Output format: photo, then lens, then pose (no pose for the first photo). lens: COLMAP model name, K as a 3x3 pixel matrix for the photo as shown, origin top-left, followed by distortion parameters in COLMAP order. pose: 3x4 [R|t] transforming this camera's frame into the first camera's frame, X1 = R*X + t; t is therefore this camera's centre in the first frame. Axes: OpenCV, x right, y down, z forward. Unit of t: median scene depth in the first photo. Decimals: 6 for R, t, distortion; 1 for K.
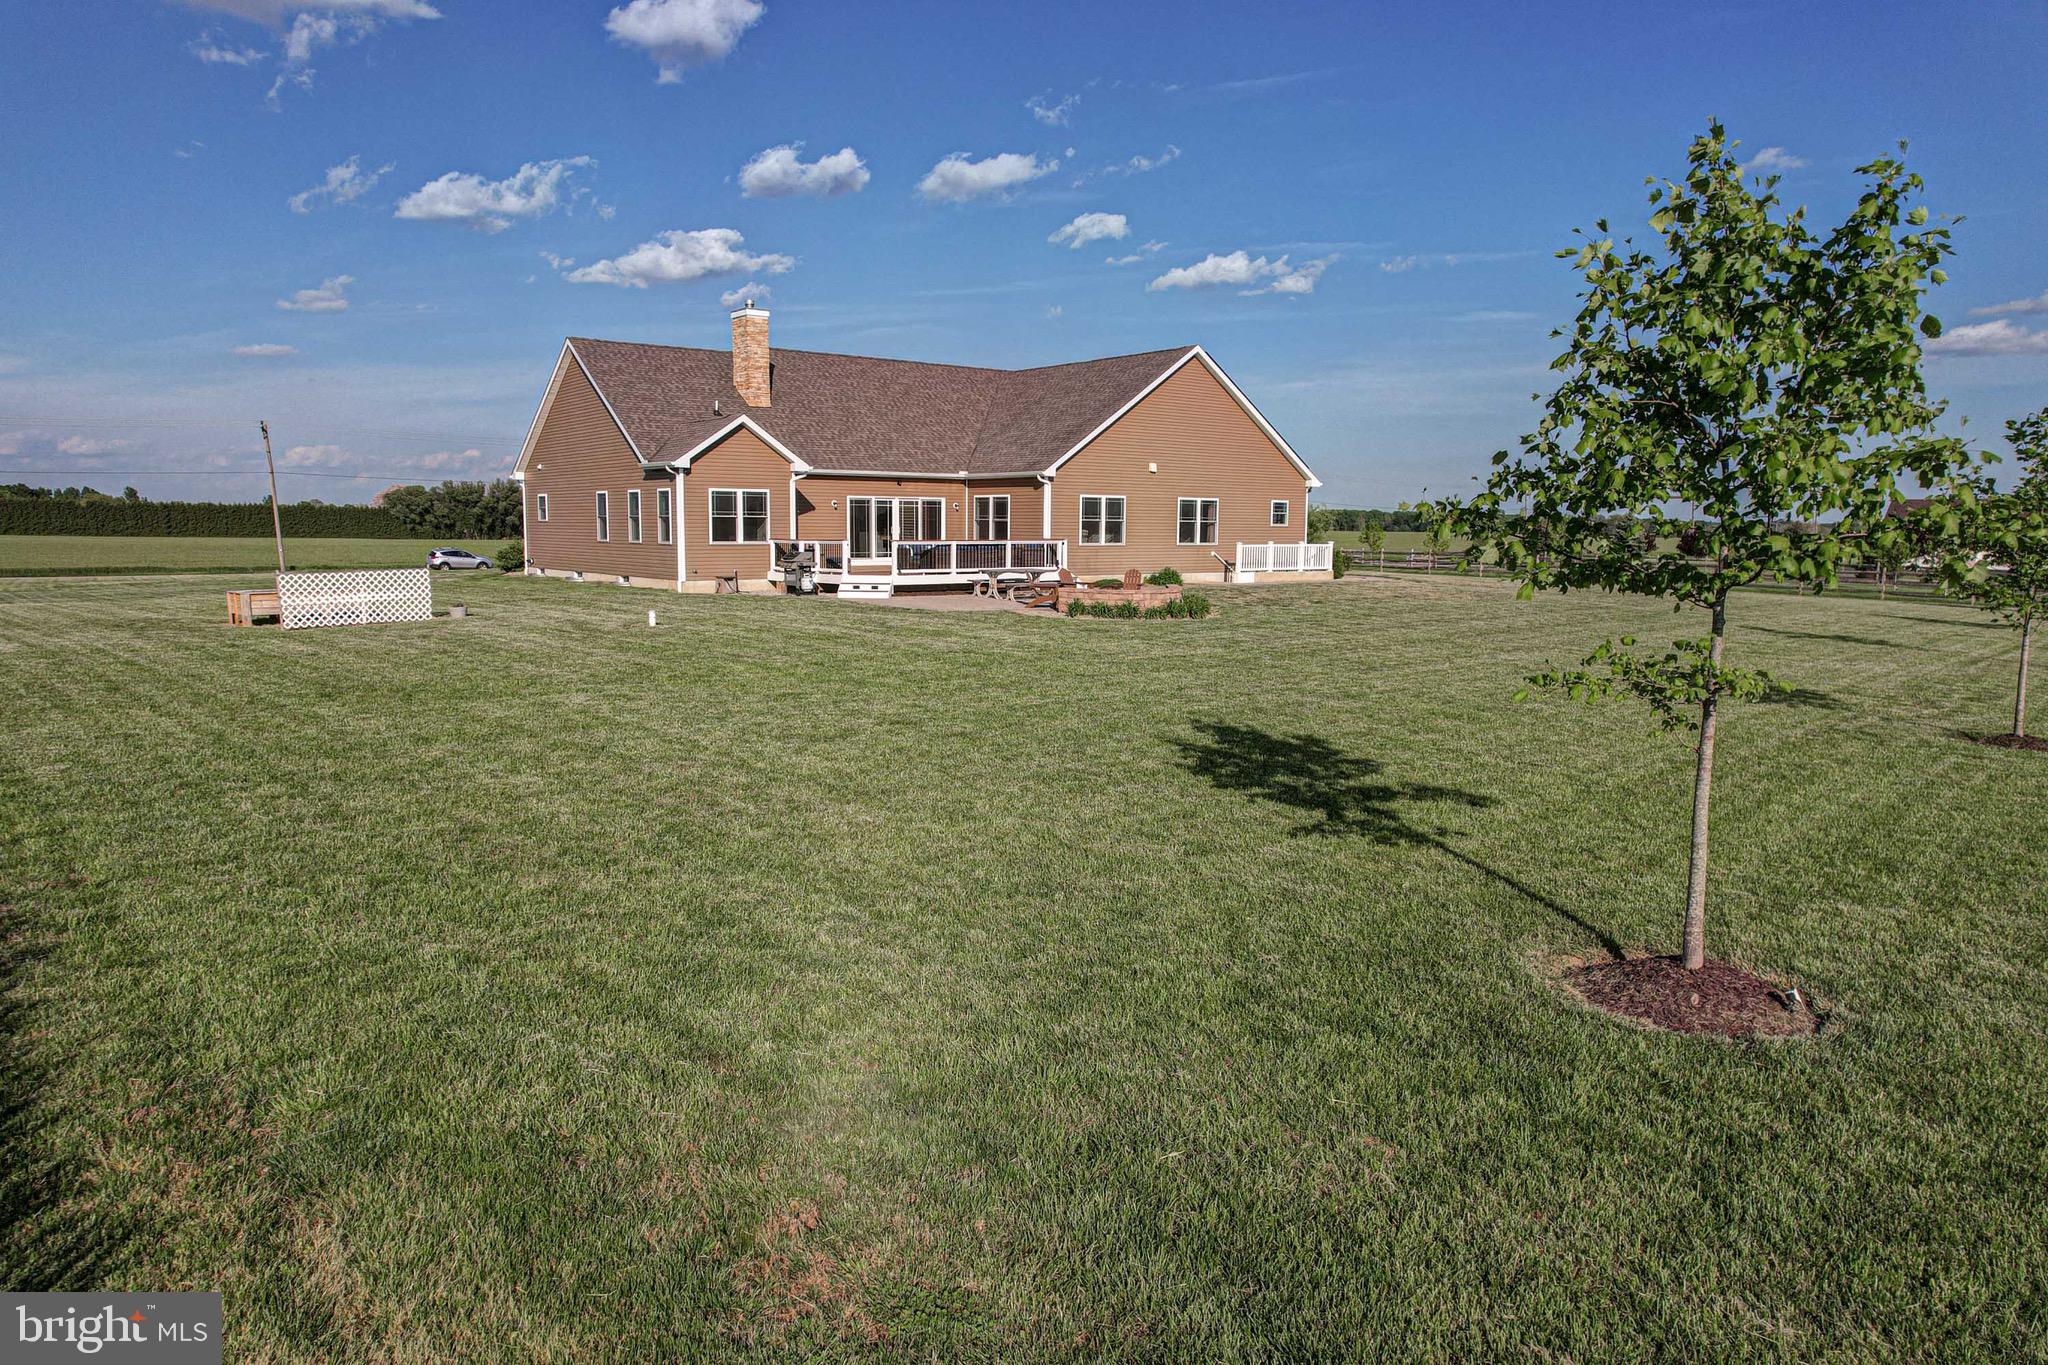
lens RADIAL K [[1317.7, 0, 1025.9], [0, 1317.7, 693.5], [0, 0, 1]] dist [-0.059055, 0.038262]
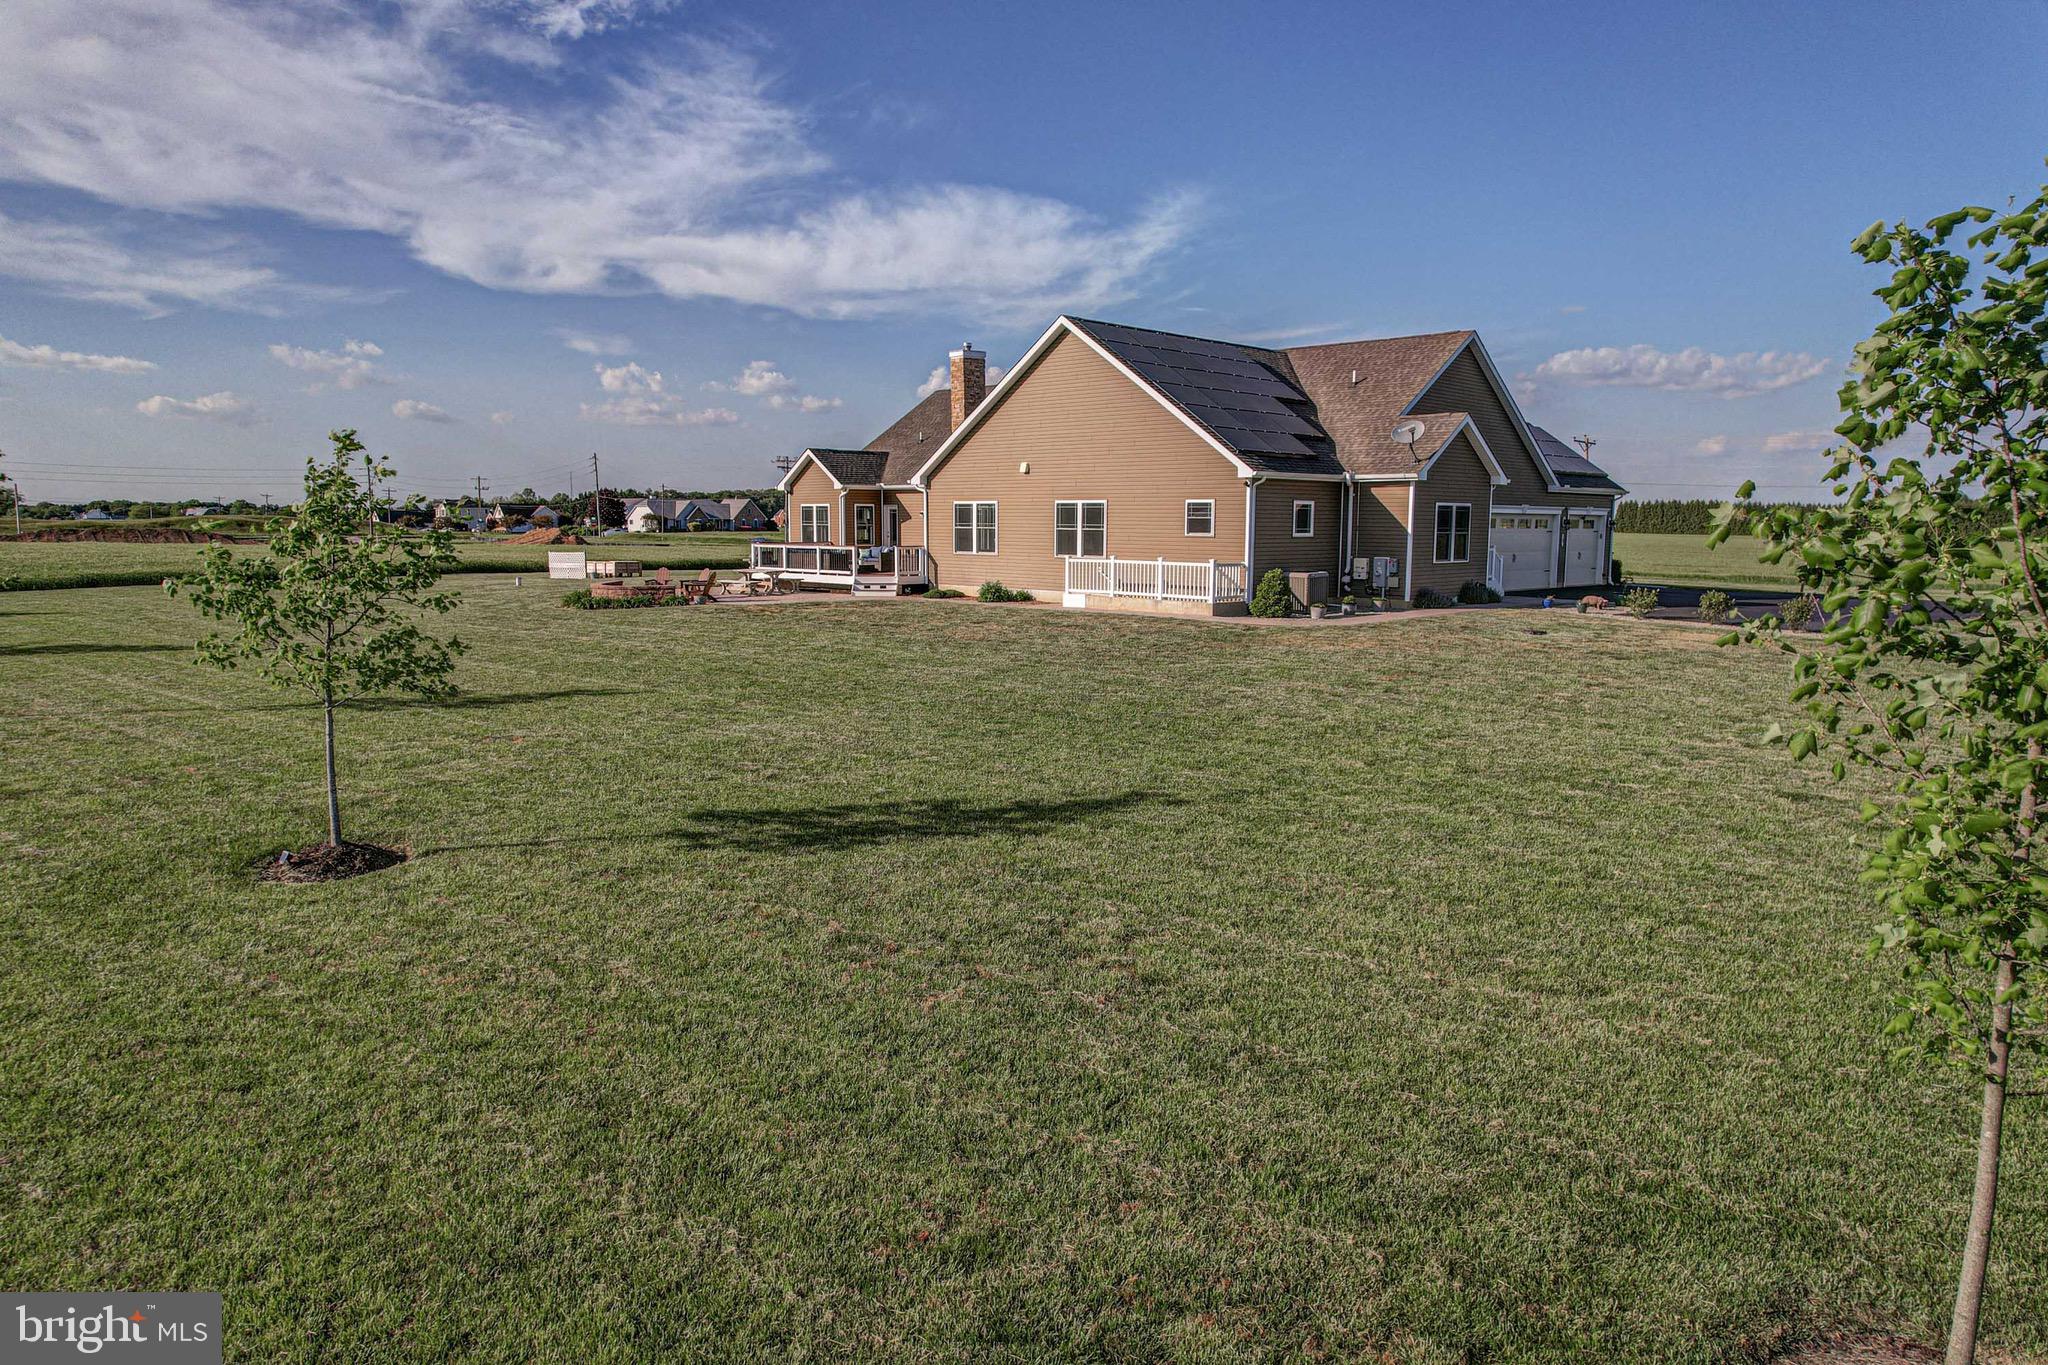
lens RADIAL K [[1317.7, 0, 1018.2], [0, 1317.7, 699.7], [0, 0, 1]] dist [-0.059055, 0.038262]
pose [[0.102148, 0.129377, -0.986320, 1.006871], [-0.130289, 0.984705, 0.115671, -0.123657], [0.986200, 0.116691, 0.117442, 0.933686]]
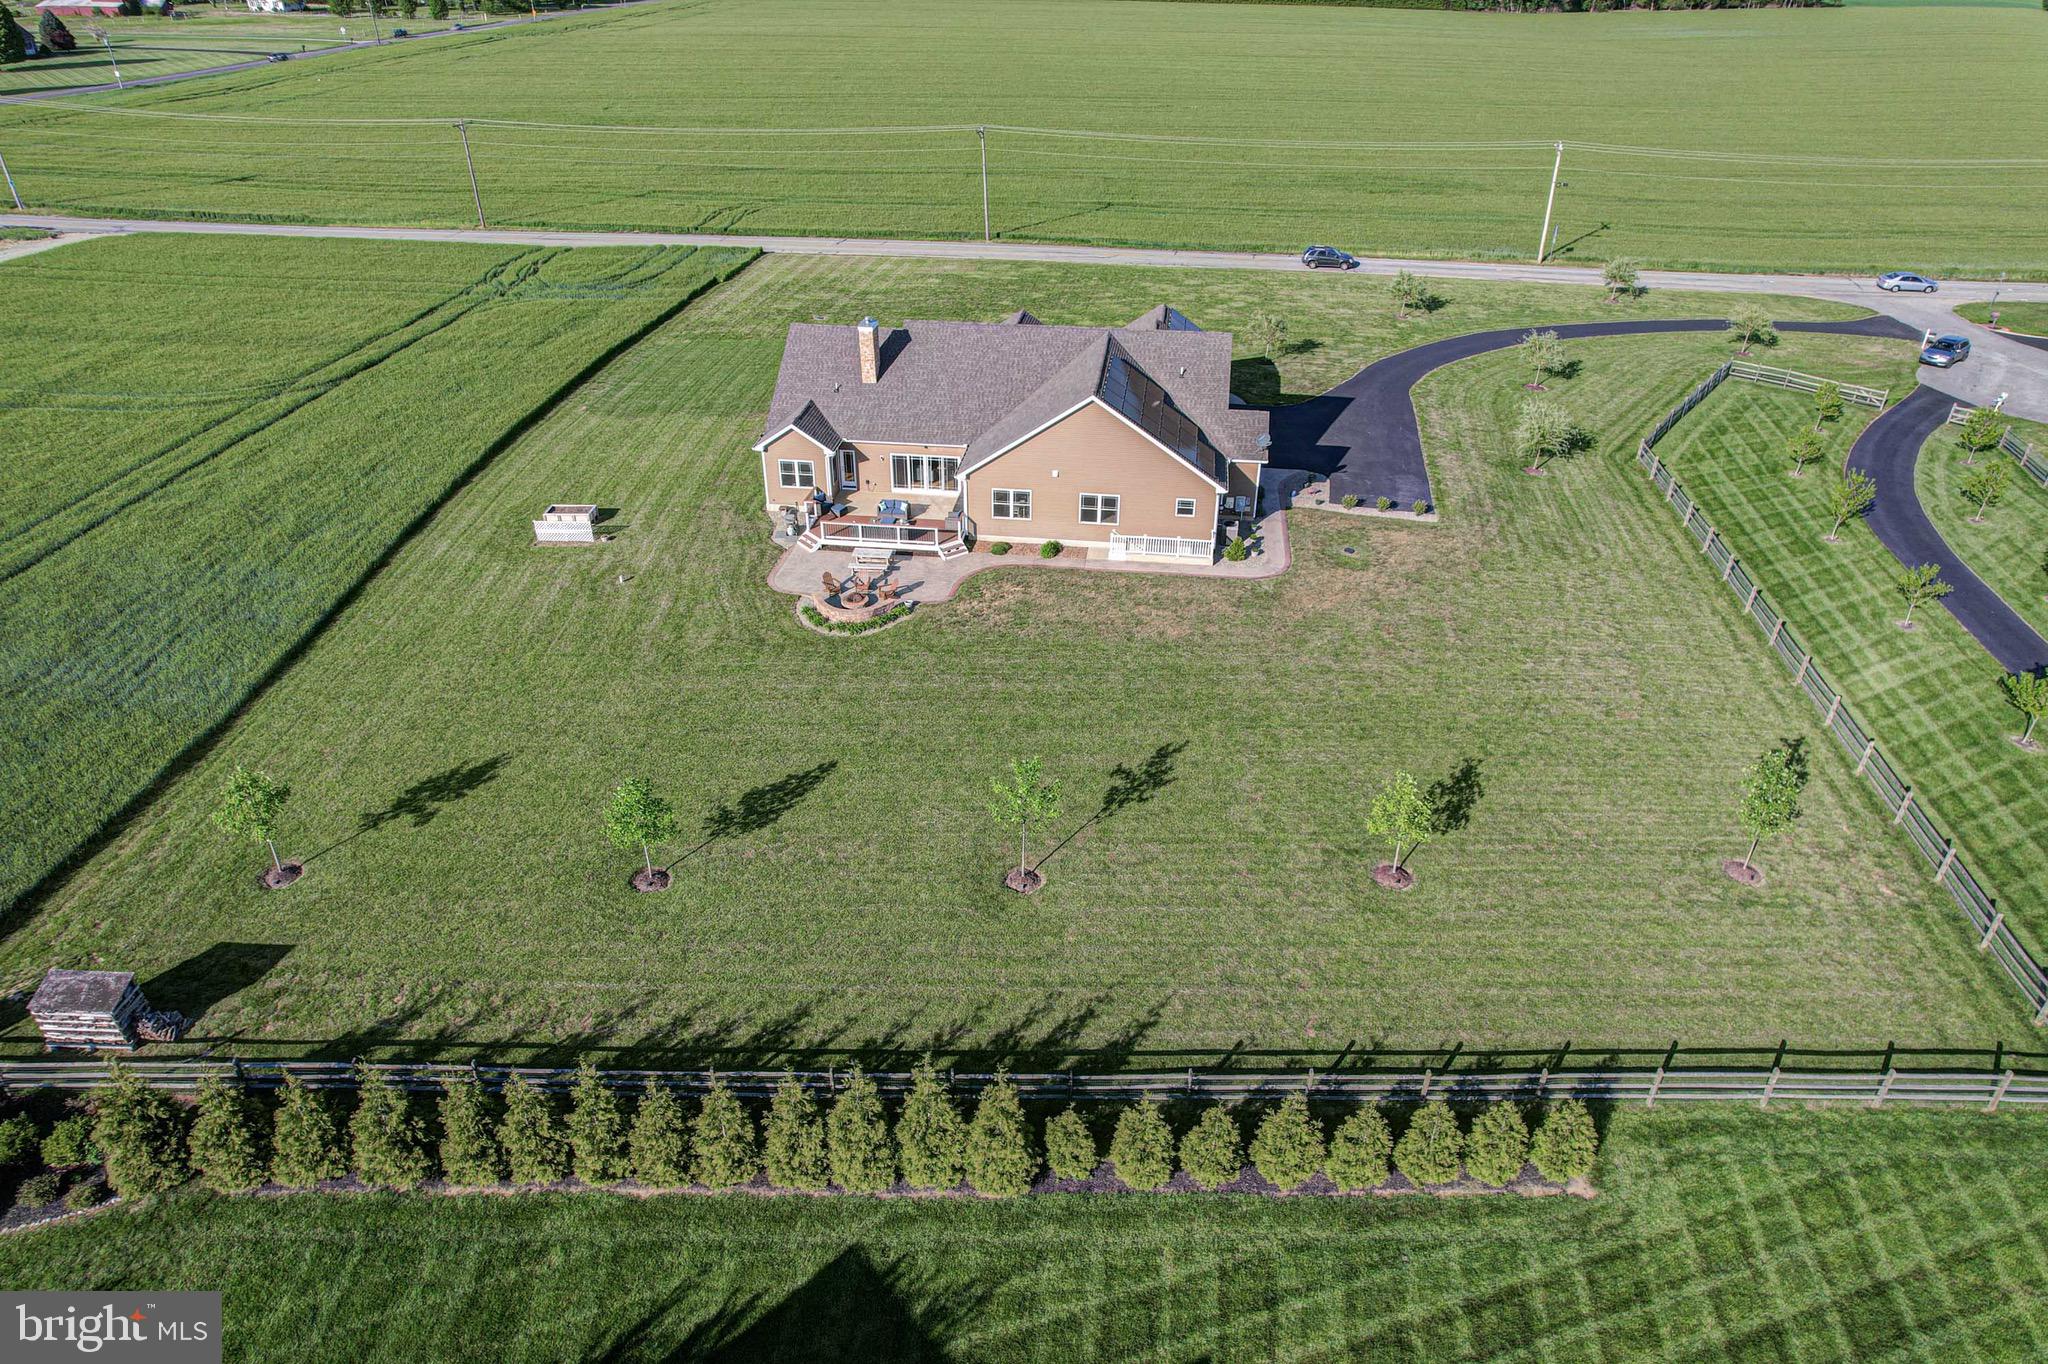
lens RADIAL K [[1317.7, 0, 1016.0], [0, 1317.7, 679.3], [0, 0, 1]] dist [-0.059055, 0.038262]
pose [[0.702517, 0.363146, -0.612041, 1.078859], [-0.092094, 0.899169, 0.427801, -0.606784], [0.705683, -0.244173, 0.665125, -0.071113]]
